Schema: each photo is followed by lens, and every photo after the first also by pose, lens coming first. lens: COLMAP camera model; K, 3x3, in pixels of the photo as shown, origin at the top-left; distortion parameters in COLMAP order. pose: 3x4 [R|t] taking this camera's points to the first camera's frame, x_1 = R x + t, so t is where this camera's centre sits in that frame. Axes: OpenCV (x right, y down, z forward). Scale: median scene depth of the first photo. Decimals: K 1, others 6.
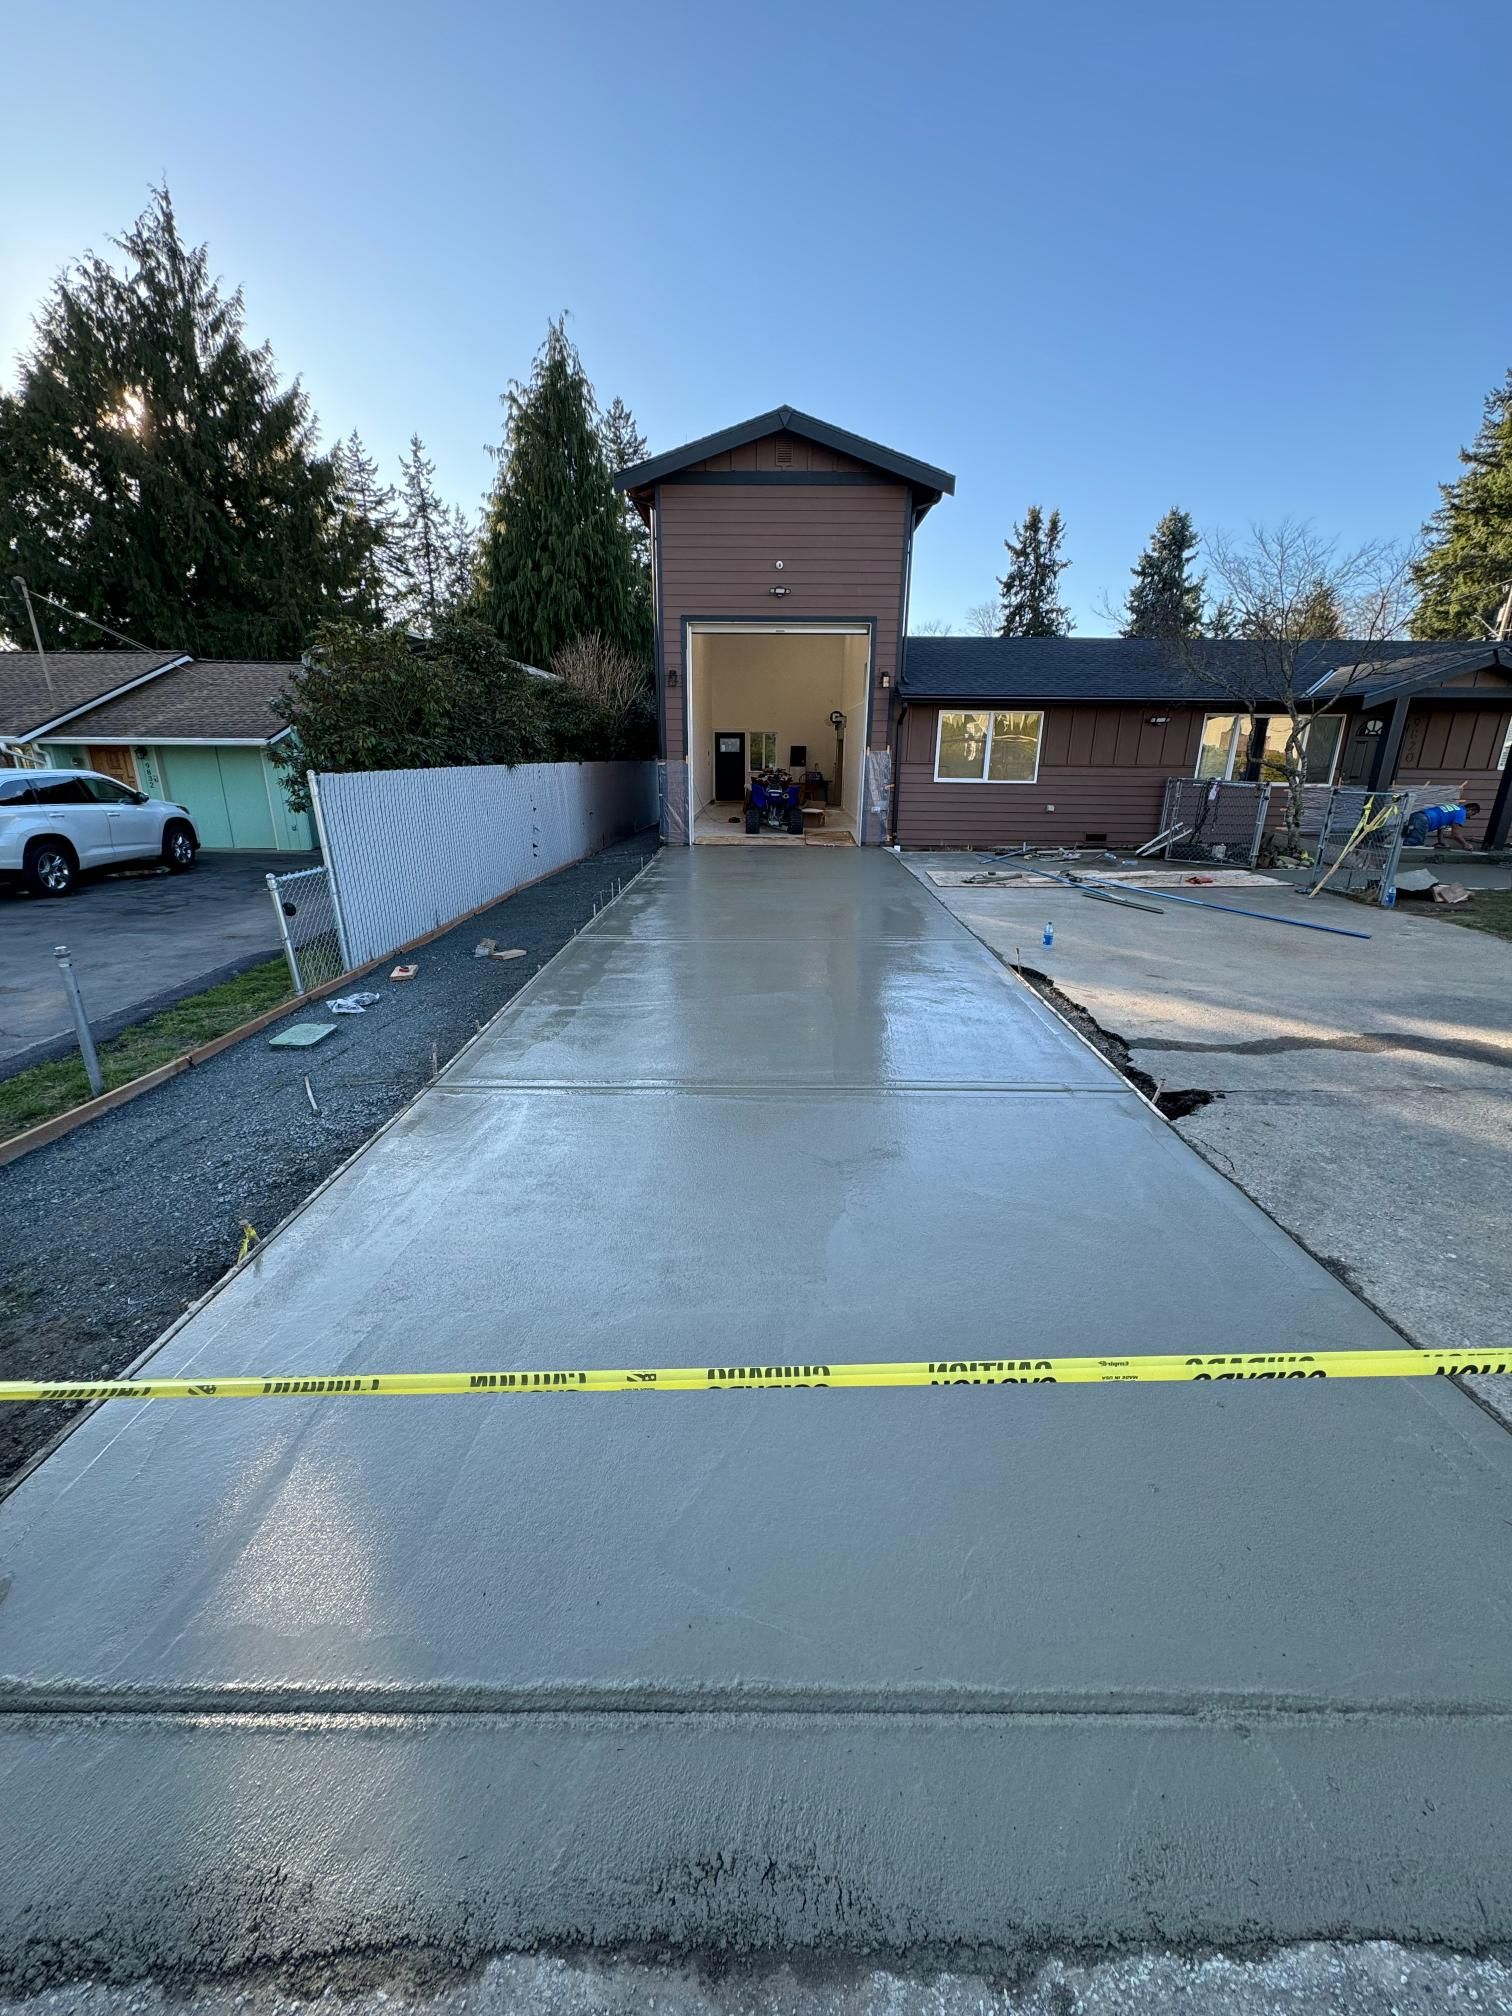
lens RADIAL K [[790.0, 0, 758.0], [0, 790.0, 1003.8], [0, 0, 1]] dist [0.000289, -0.000167]
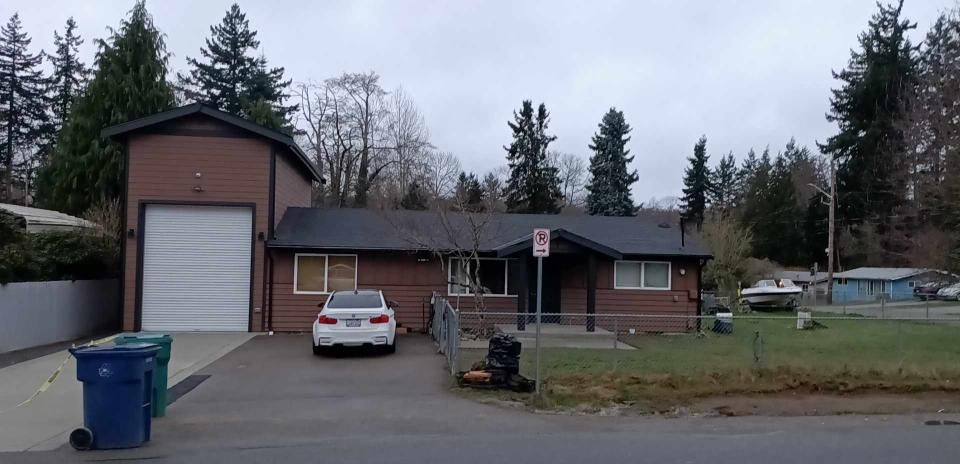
lens RADIAL K [[733.1, 0, 461.6], [0, 733.1, 238.8], [0, 0, 1]] dist [0.057634, -0.048648]
pose [[0.991636, 0.015357, 0.128150, 0.096304], [0.028828, 0.941456, -0.335901, 0.036319], [-0.125806, 0.336786, 0.933139, -0.136348]]
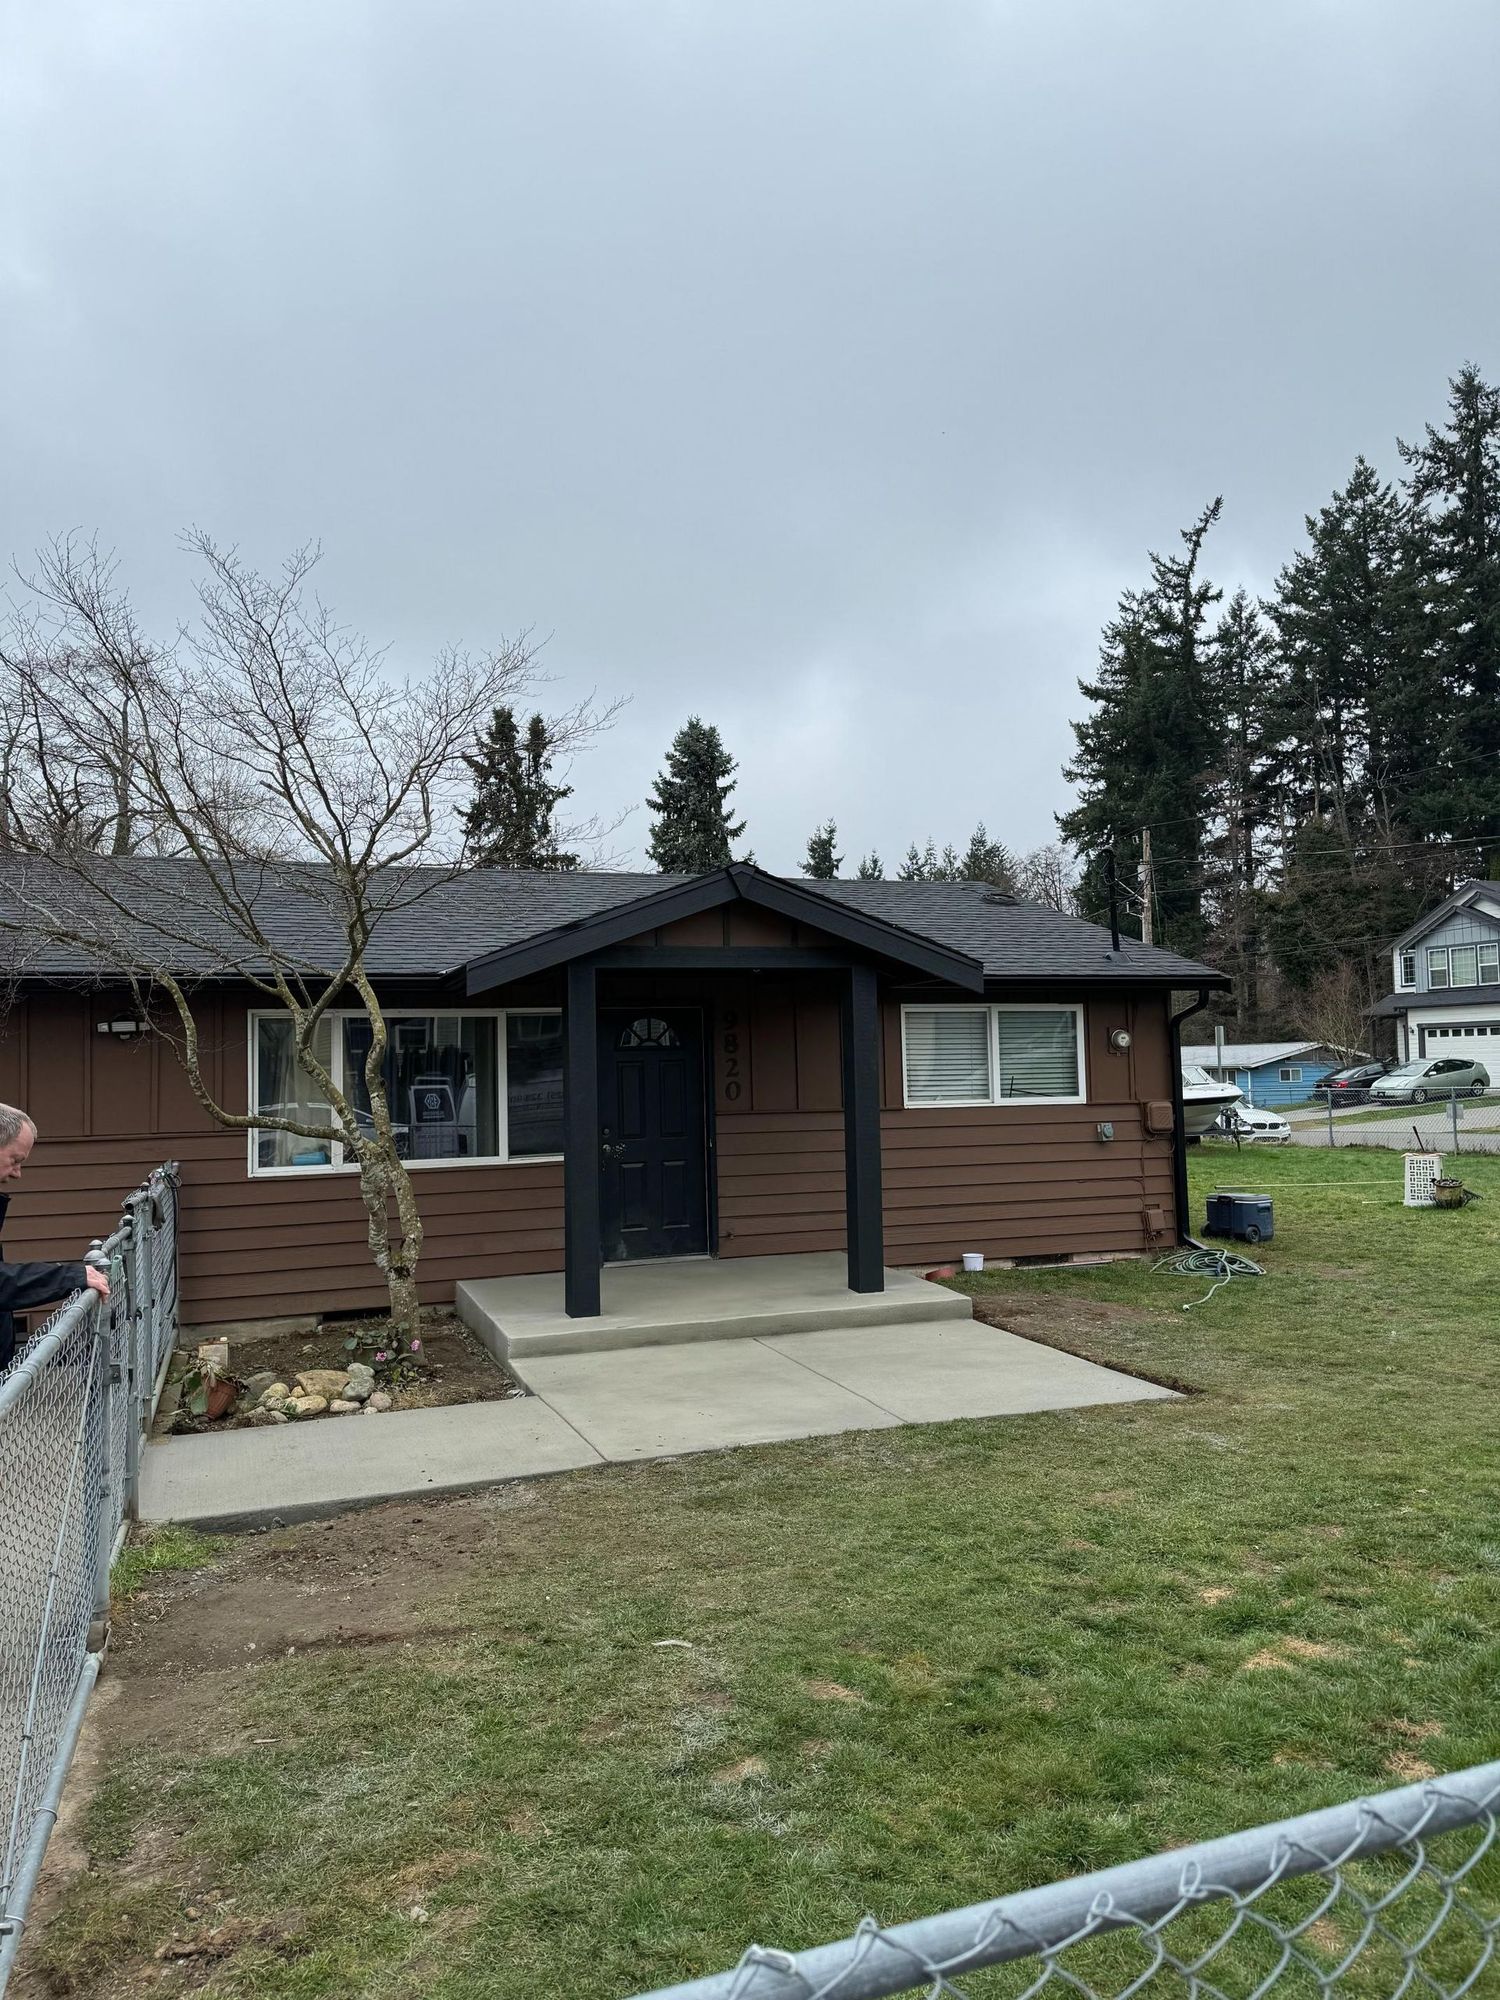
lens RADIAL K [[1405.0, 0, 727.1], [0, 1405.0, 1029.7], [0, 0, 1]] dist [0.057042, -0.037182]
pose [[0.930619, -0.021537, 0.365356, 0.132237], [0.144260, 0.939033, -0.312099, -0.022962], [-0.336359, 0.343151, 0.876989, 0.067748]]
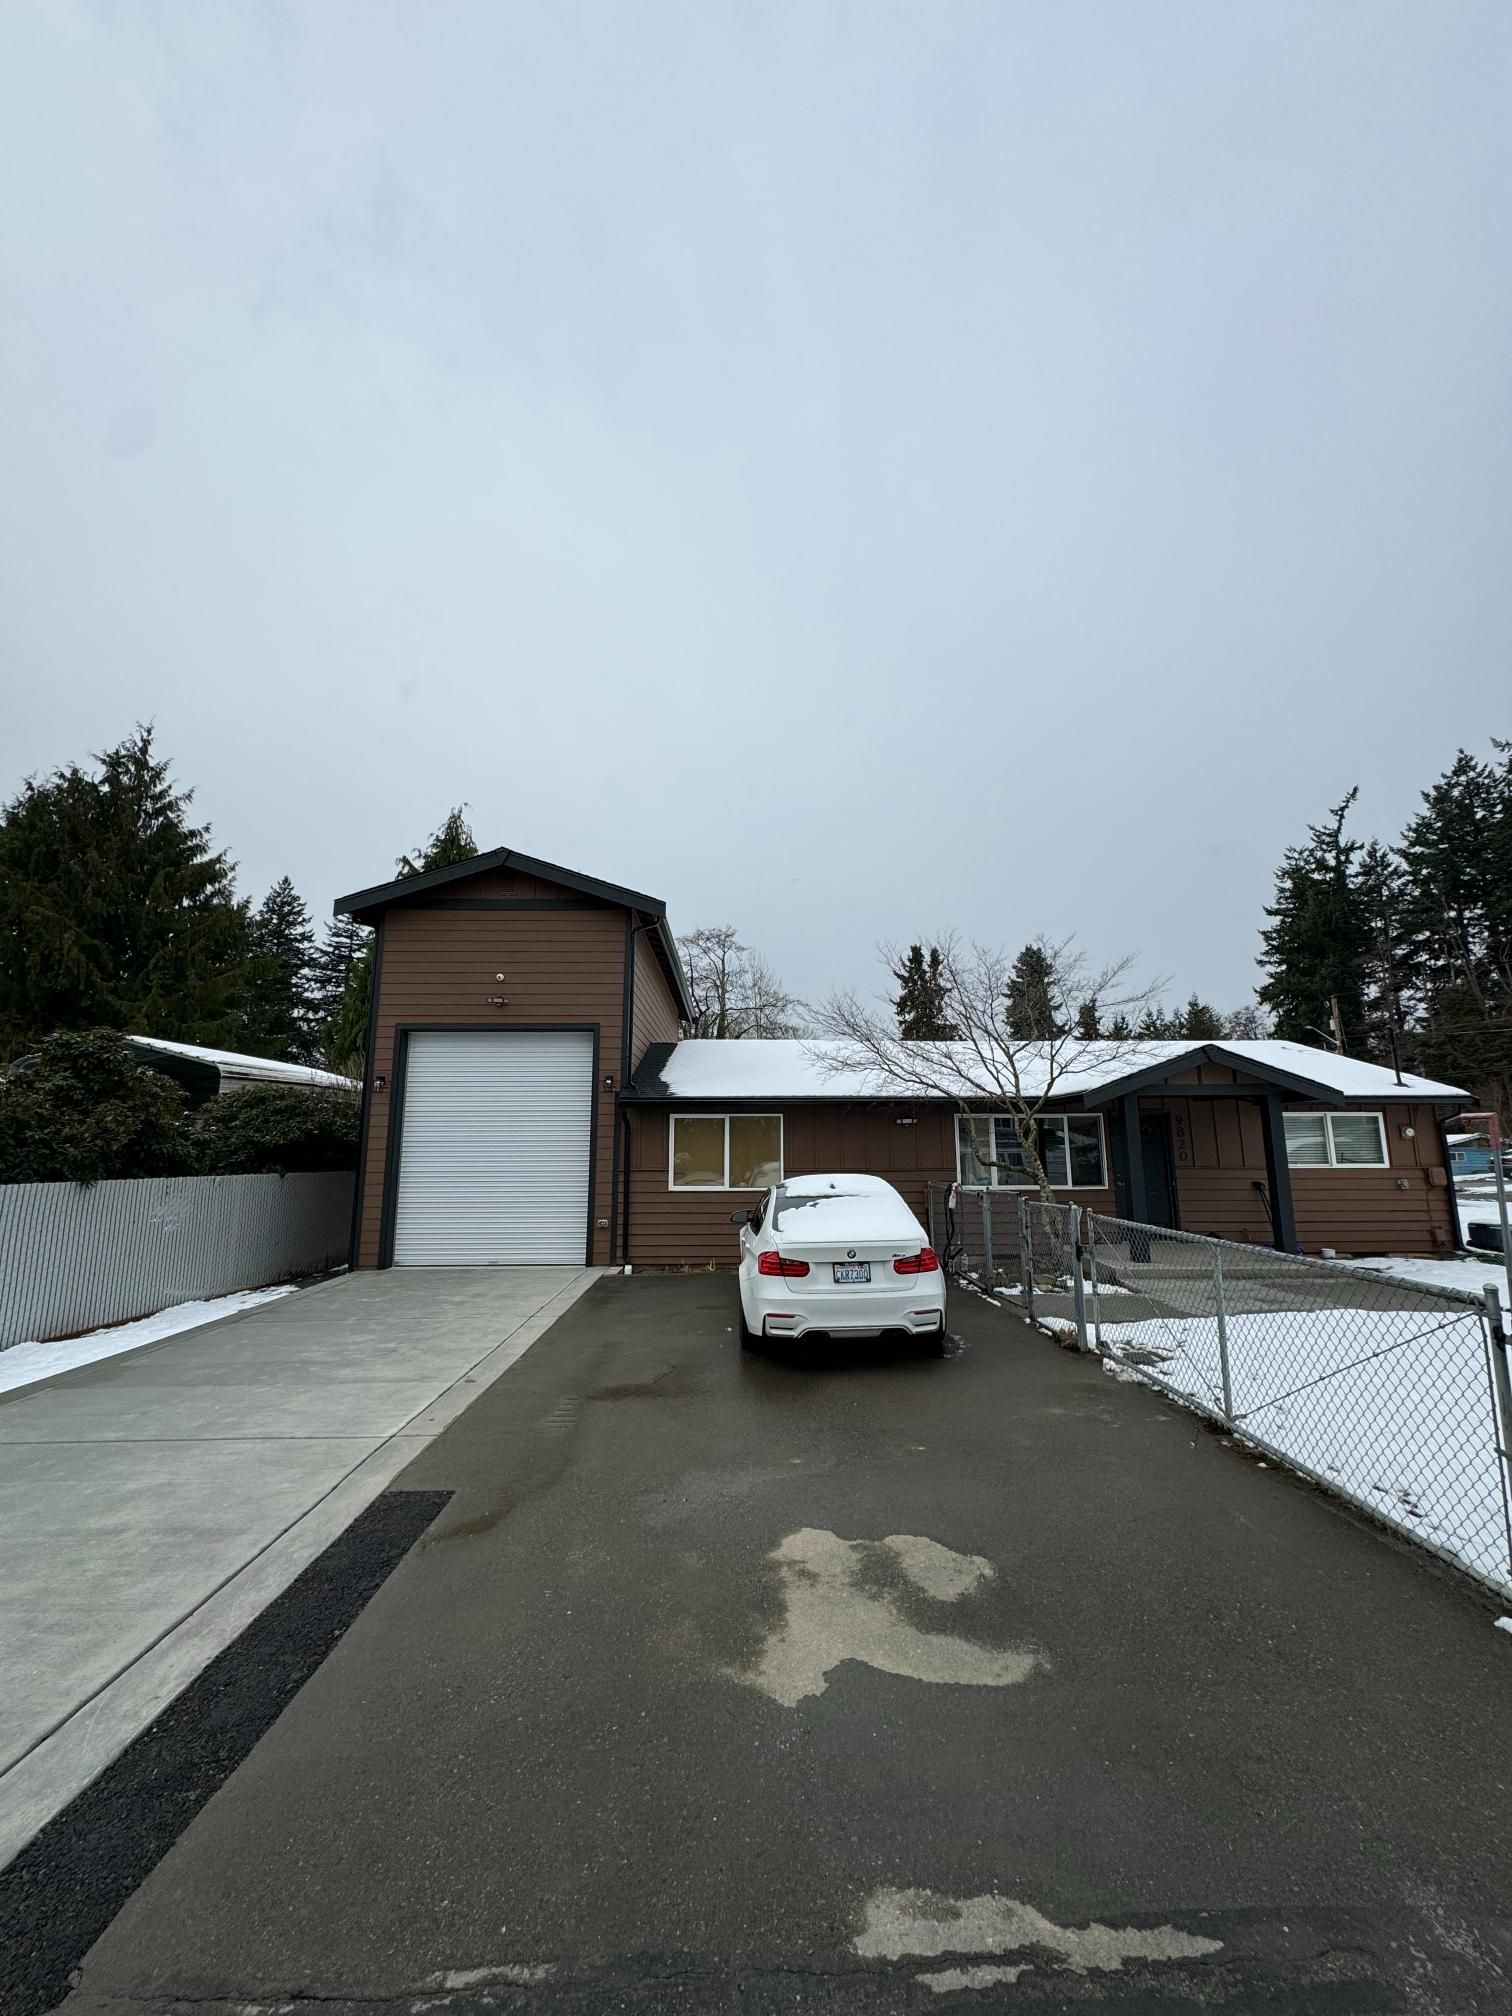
lens RADIAL K [[790.0, 0, 748.3], [0, 790.0, 1026.5], [0, 0, 1]] dist [0.000289, -0.000167]
pose [[0.999112, -0.006122, 0.041696, 0.071250], [0.024151, 0.893992, -0.447432, -0.012263], [-0.034536, 0.448041, 0.893345, 0.032281]]
